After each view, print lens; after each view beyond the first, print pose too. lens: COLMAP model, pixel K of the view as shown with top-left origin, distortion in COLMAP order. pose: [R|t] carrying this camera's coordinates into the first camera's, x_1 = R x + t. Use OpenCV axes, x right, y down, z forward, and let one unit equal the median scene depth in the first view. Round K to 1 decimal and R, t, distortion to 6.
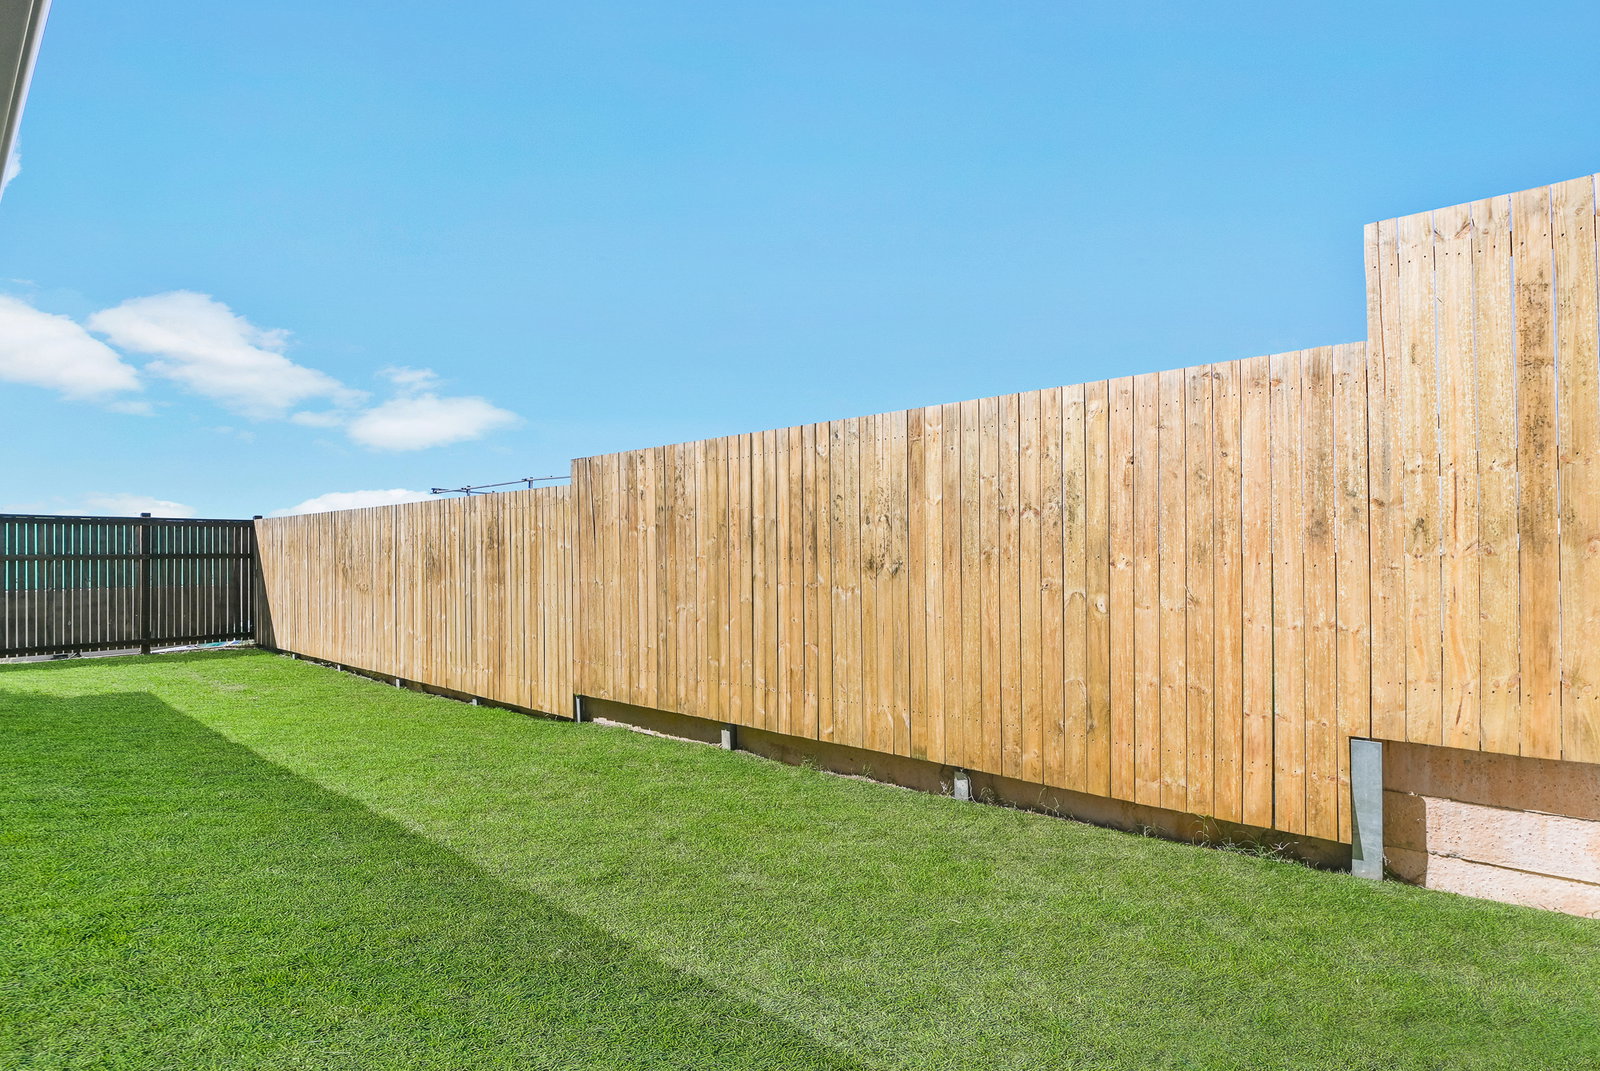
lens RADIAL K [[743.3, 0, 804.7], [0, 743.3, 545.9], [0, 0, 1]] dist [0.001855, -0.020452]
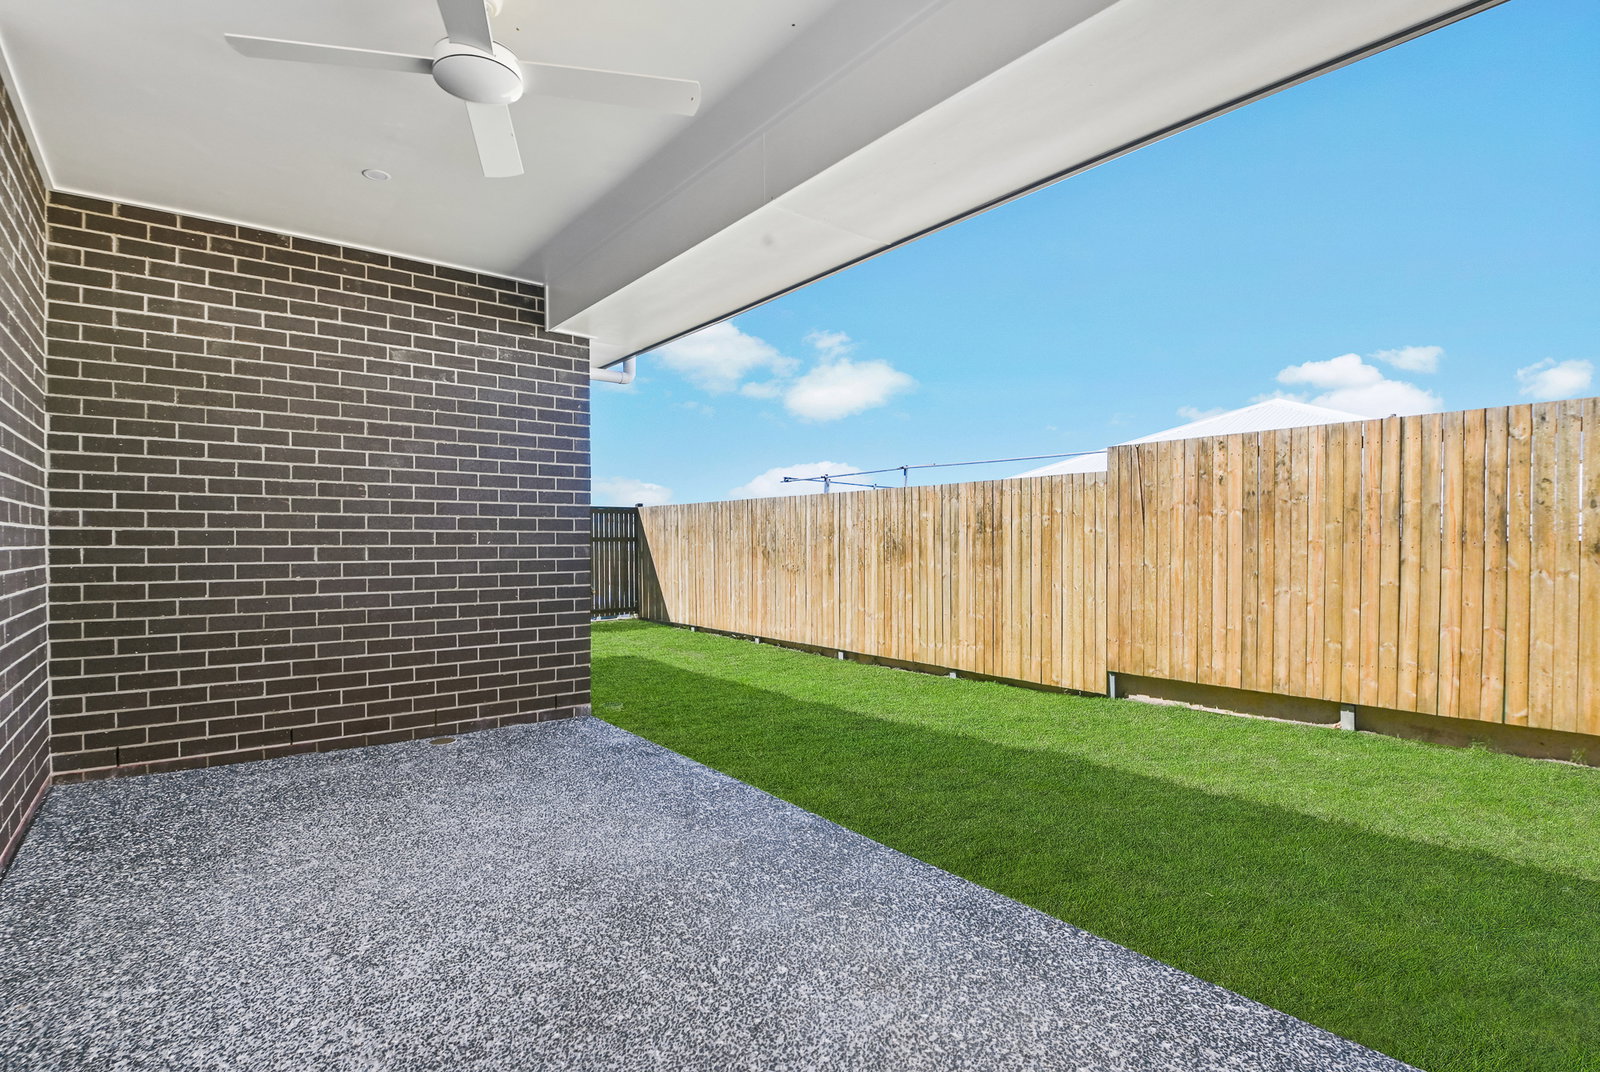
lens RADIAL K [[743.3, 0, 804.7], [0, 743.3, 546.4], [0, 0, 1]] dist [0.001855, -0.020452]
pose [[0.979765, 0.001582, -0.200145, -0.554048], [0.003174, 0.999720, 0.023439, -0.003014], [0.200126, -0.023600, 0.979486, -0.116215]]
